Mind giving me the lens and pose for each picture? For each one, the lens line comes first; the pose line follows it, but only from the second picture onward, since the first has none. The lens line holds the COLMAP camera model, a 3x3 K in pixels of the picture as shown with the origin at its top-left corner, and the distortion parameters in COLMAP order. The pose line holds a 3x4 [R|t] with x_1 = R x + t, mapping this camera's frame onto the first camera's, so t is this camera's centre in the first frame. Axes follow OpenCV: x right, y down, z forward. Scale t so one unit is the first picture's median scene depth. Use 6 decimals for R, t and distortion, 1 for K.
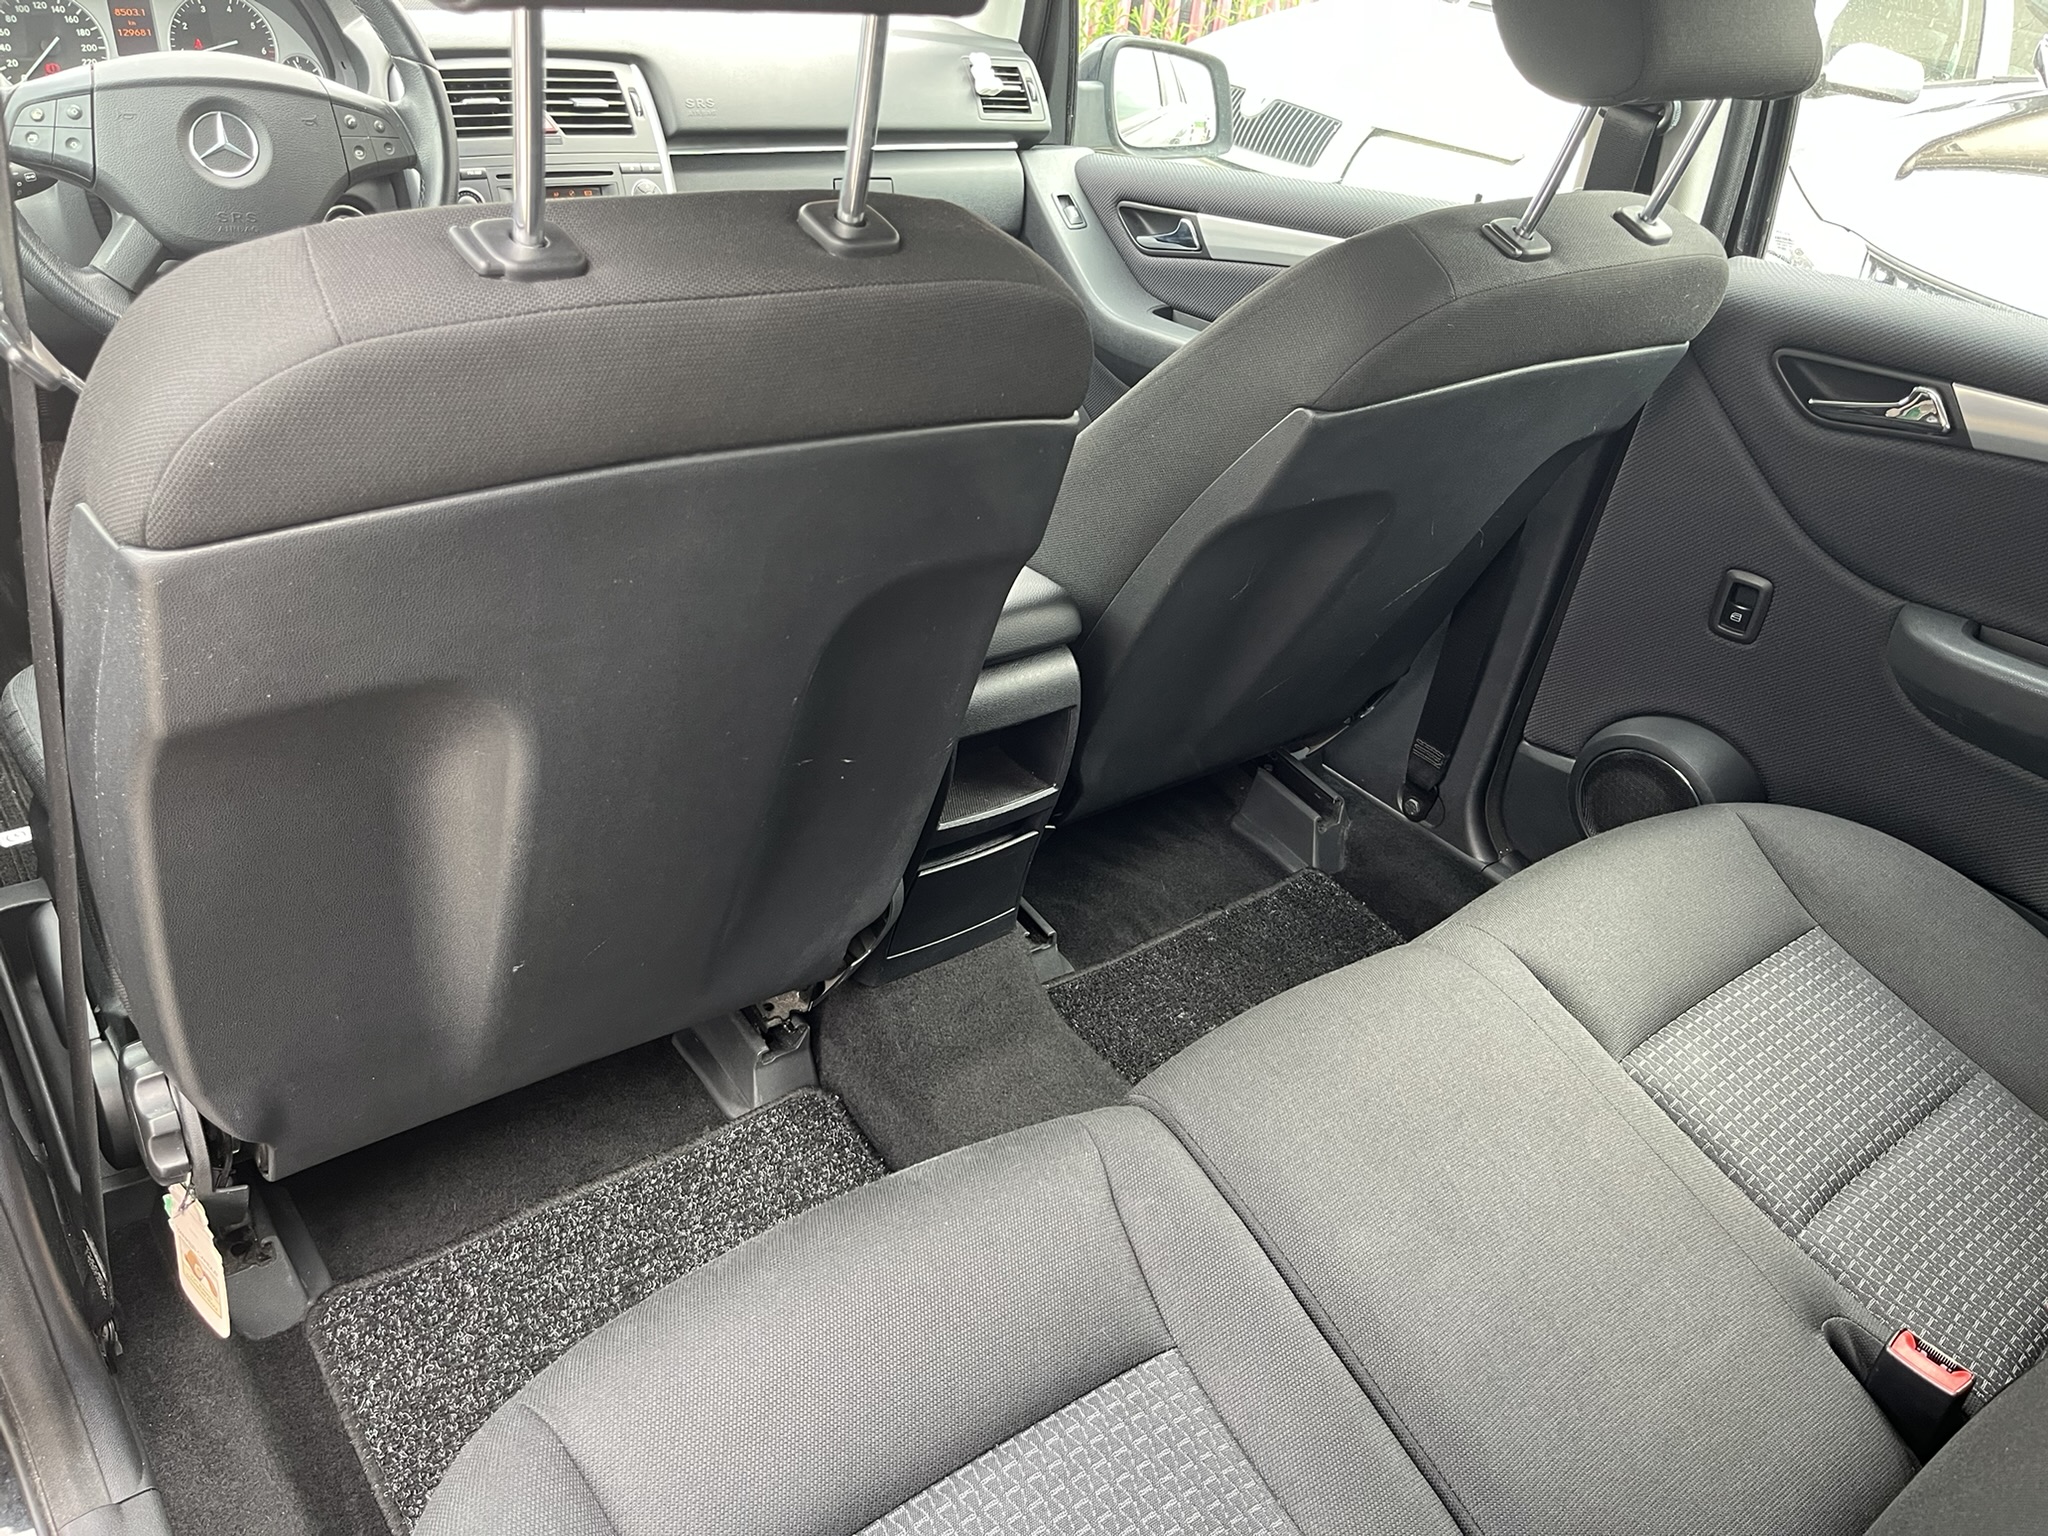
lens RADIAL K [[1546.3, 0, 1024.0], [0, 1546.3, 768.0], [0, 0, 1]] dist [-0.005160, -0.023265]
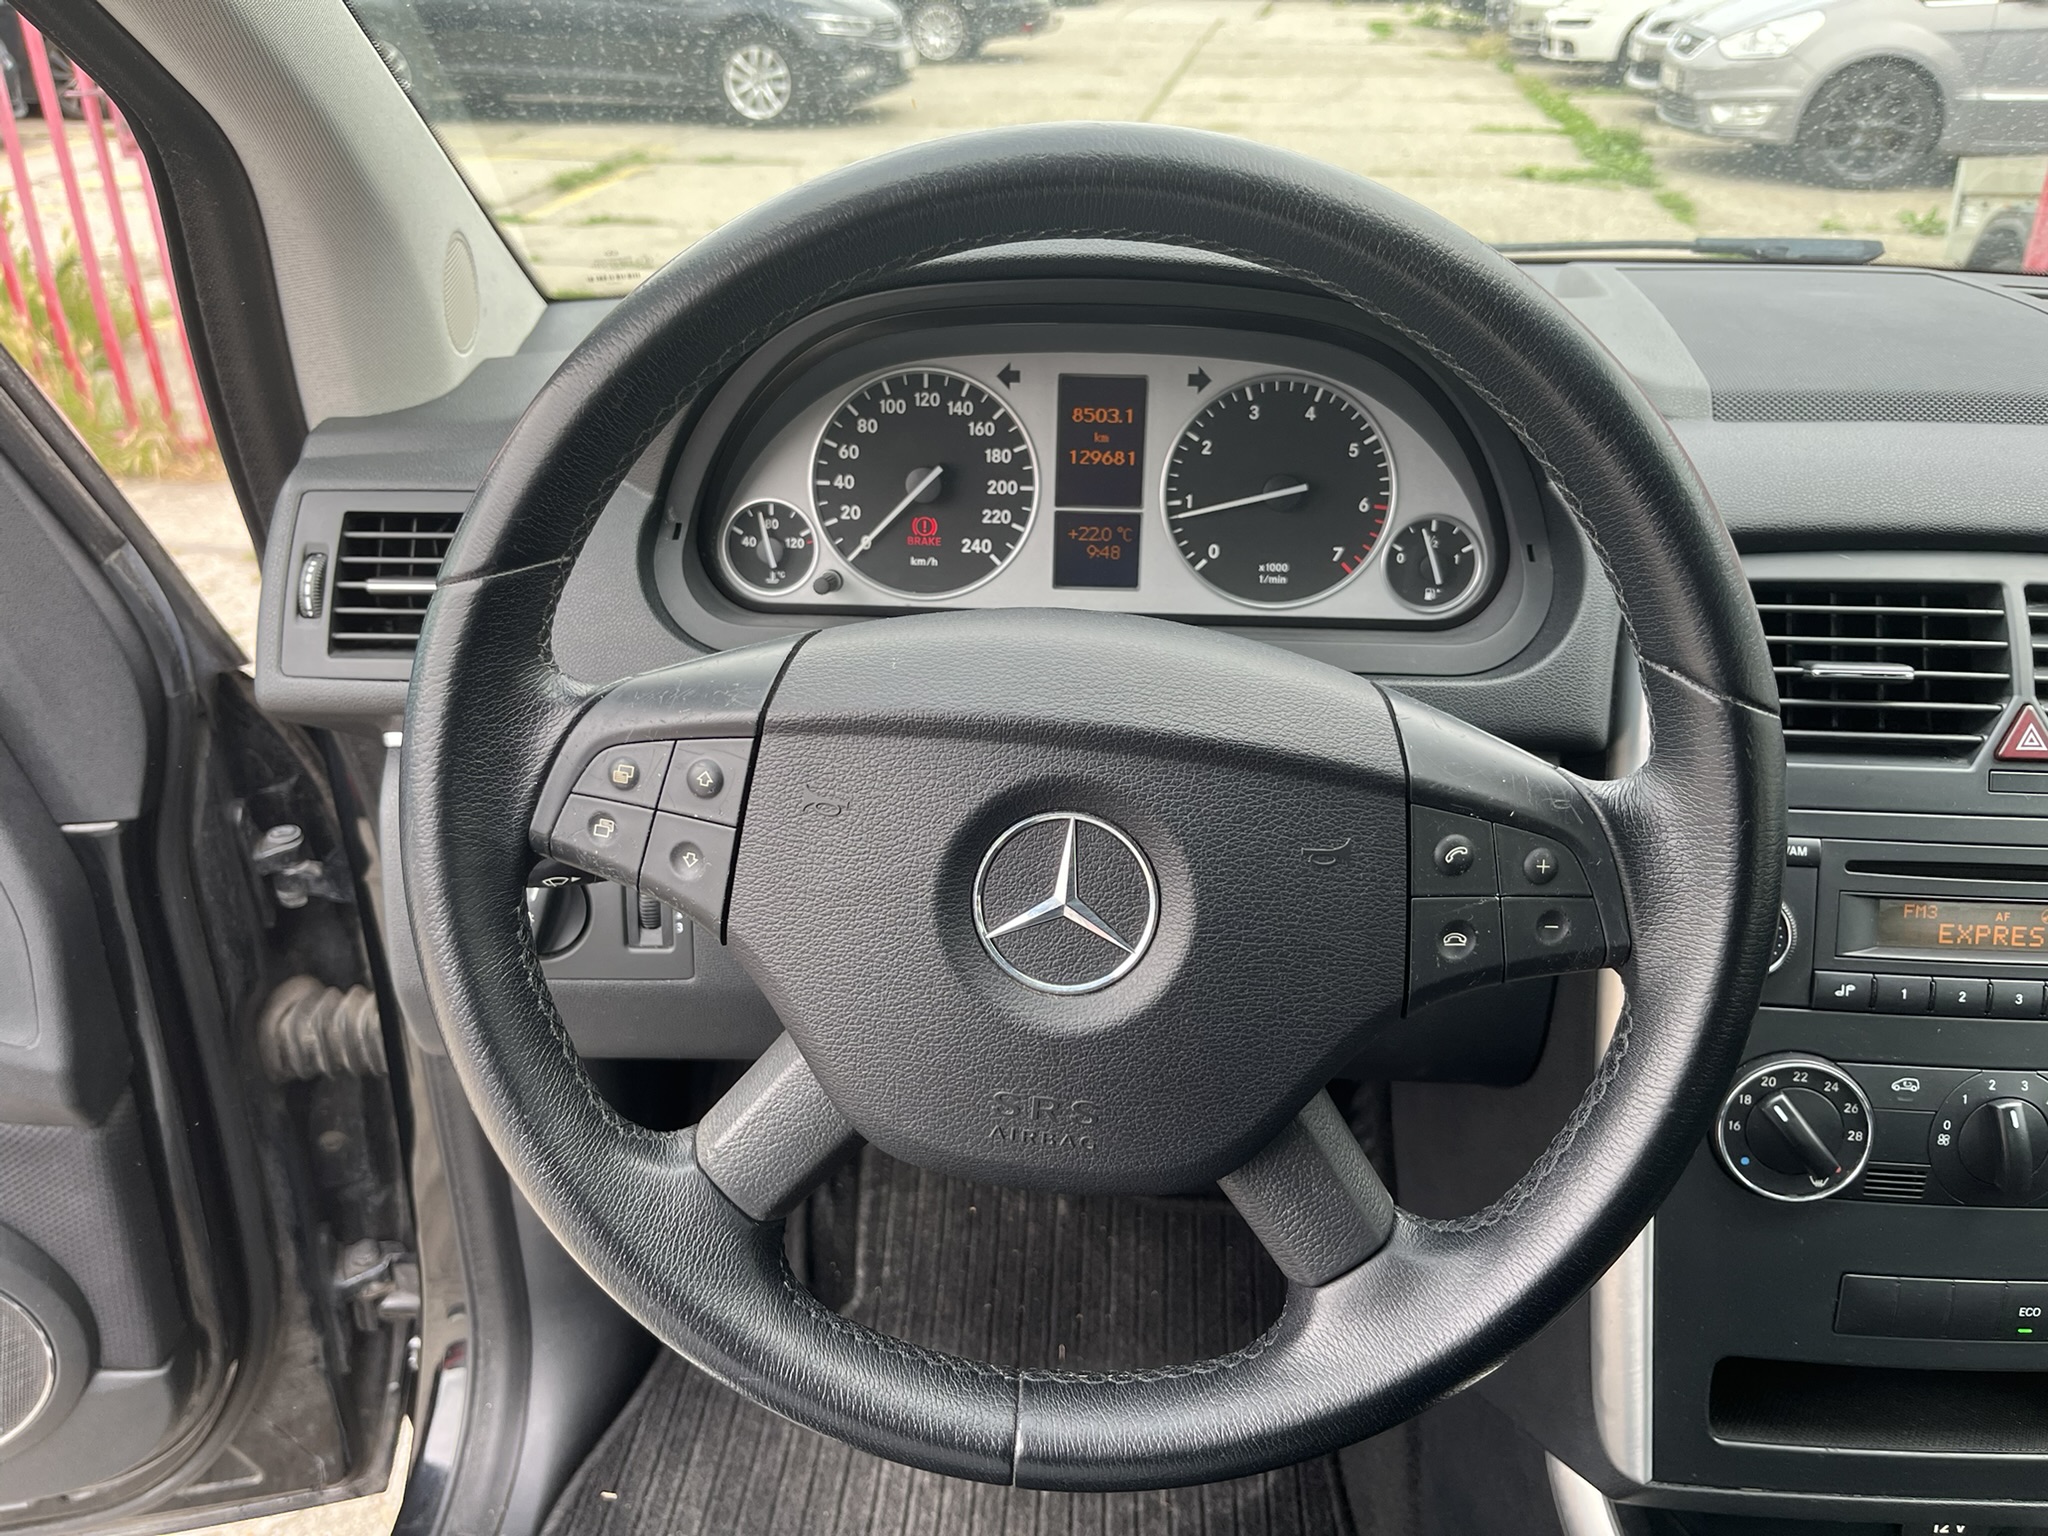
lens RADIAL K [[1574.1, 0, 1016.4], [0, 1574.1, 788.0], [0, 0, 1]] dist [0.083731, -0.115742]
pose [[0.743507, 0.217848, -0.632249, -0.238573], [-0.285710, 0.958299, -0.005796, -0.323640], [0.604621, 0.184950, 0.774743, 0.546543]]
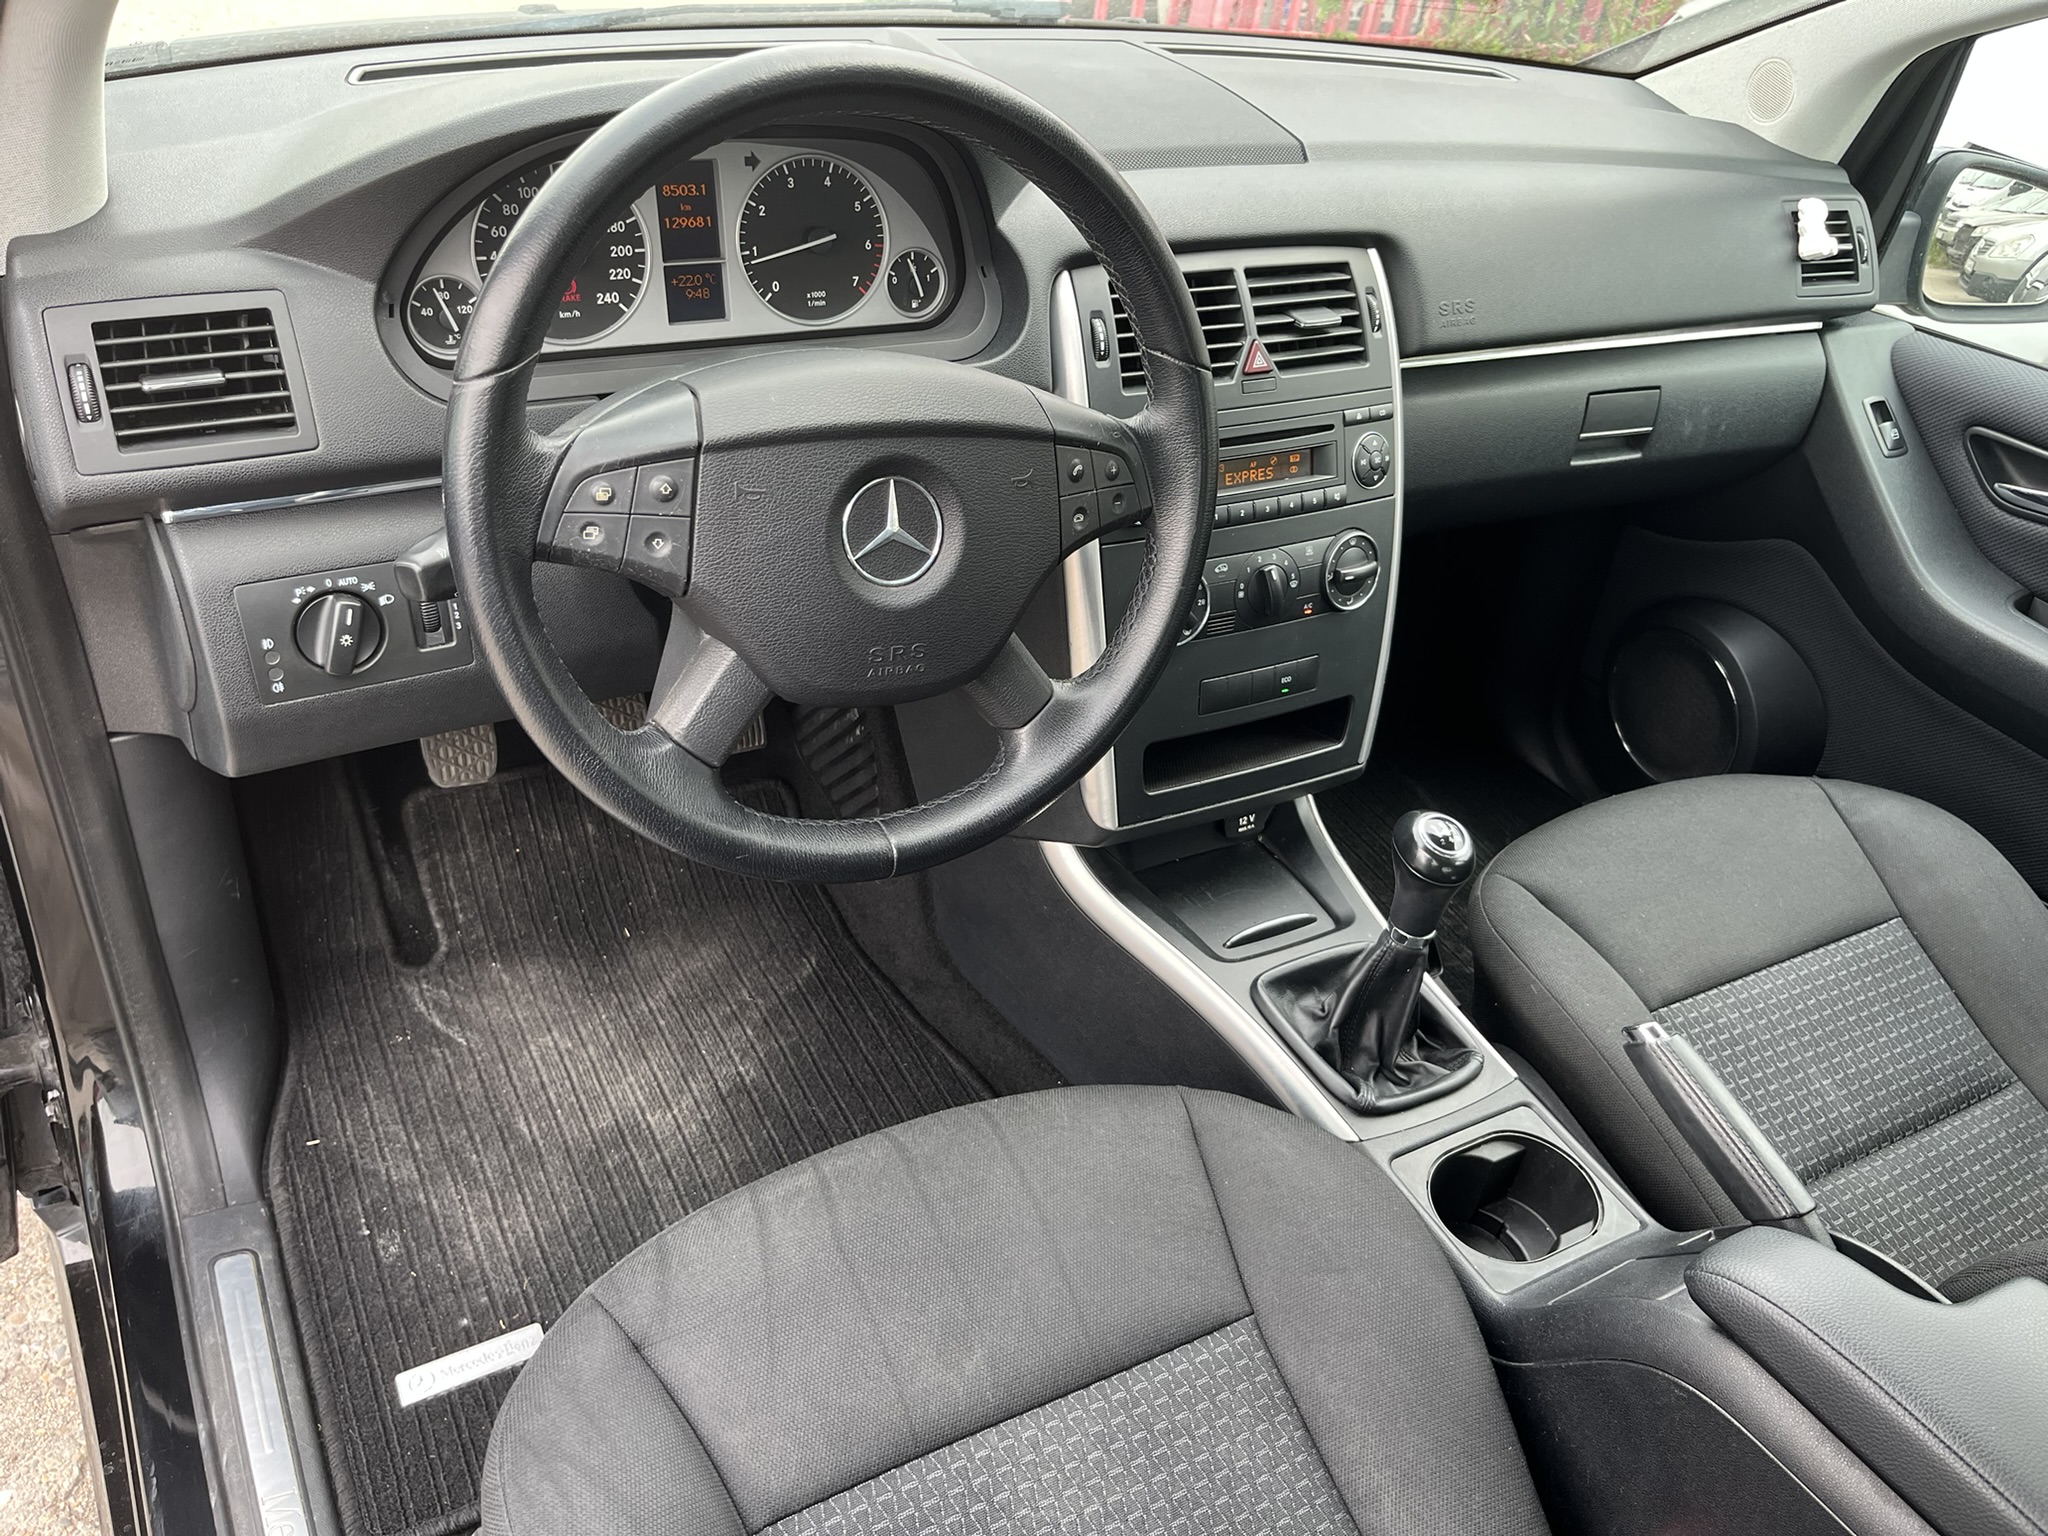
lens RADIAL K [[1556.3, 0, 1024.0], [0, 1556.3, 768.0], [0, 0, 1]] dist [0.021050, -0.009729]
pose [[0.986682, 0.110094, -0.119740, -0.298112], [-0.100791, 0.991591, 0.081173, -0.281018], [0.127670, -0.068024, 0.989481, 0.321526]]
